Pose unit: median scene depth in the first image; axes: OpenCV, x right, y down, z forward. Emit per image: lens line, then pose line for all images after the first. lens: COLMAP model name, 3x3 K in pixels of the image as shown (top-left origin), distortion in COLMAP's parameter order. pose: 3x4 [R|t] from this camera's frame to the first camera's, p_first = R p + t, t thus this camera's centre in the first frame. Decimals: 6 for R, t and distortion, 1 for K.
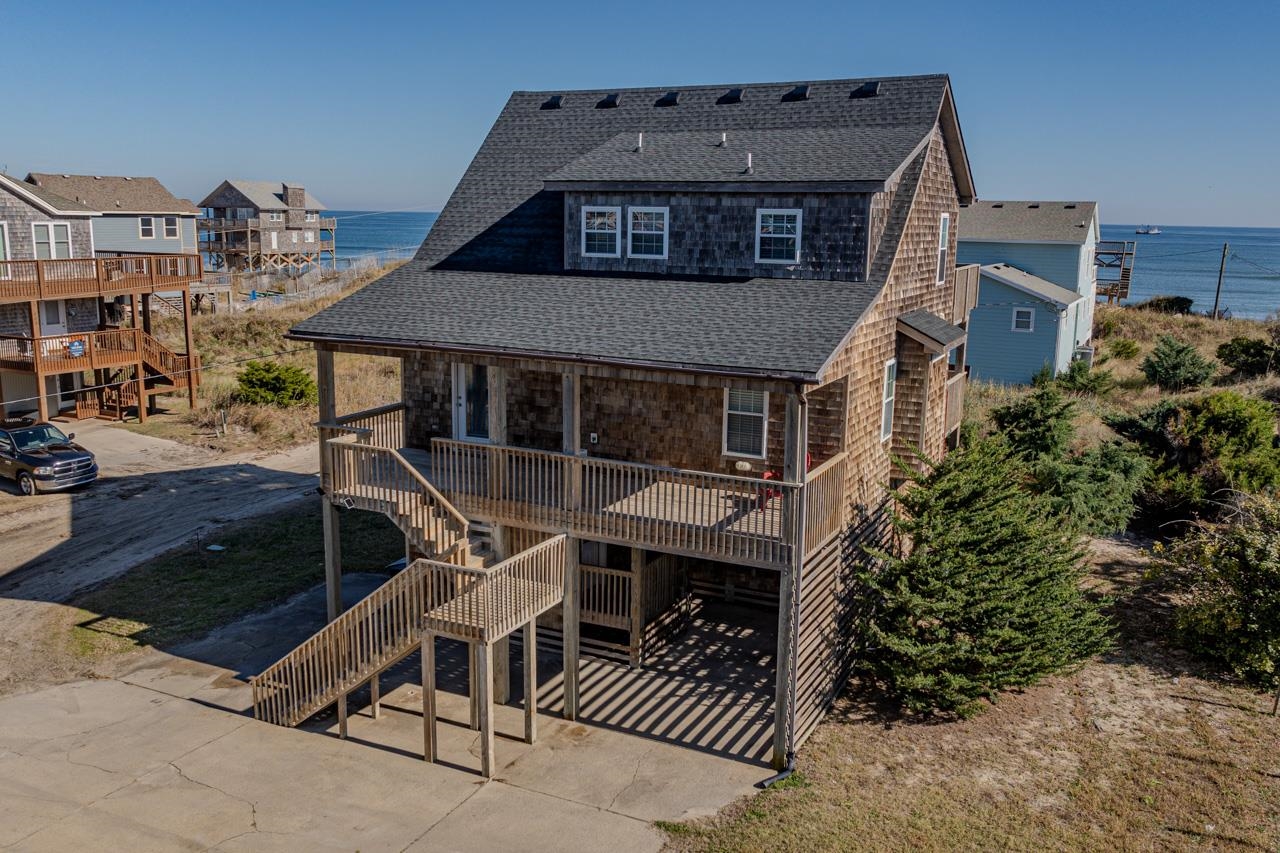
lens RADIAL K [[1063.5, 0, 641.5], [0, 1063.5, 432.5], [0, 0, 1]] dist [-0.011557, -0.000424]
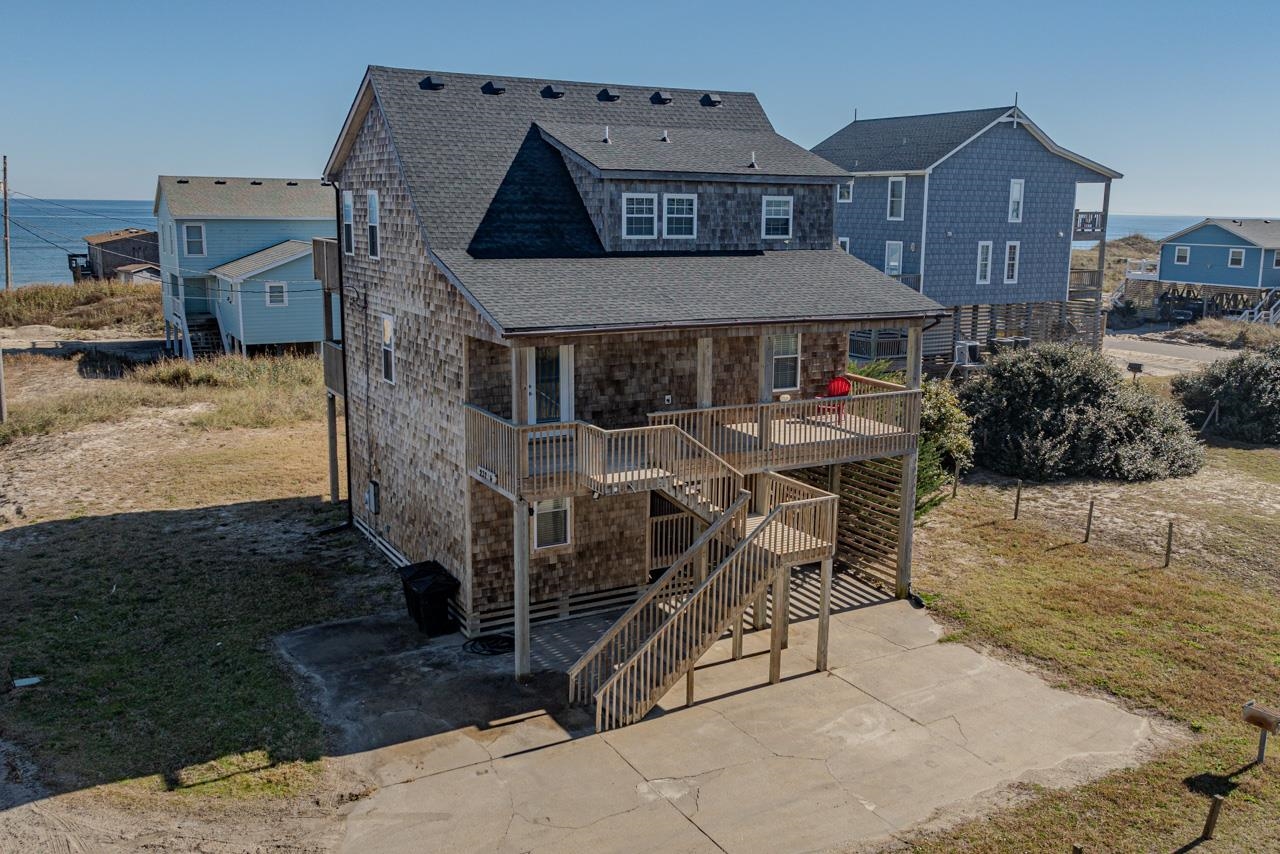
lens RADIAL K [[1130.2, 0, 640.0], [0, 1130.2, 423.5], [0, 0, 1]] dist [-0.013029, 0.001433]
pose [[0.567613, -0.165424, 0.806505, -1.058003], [0.160840, 0.983011, 0.088430, -0.082786], [-0.807432, 0.079524, 0.584576, 0.338001]]
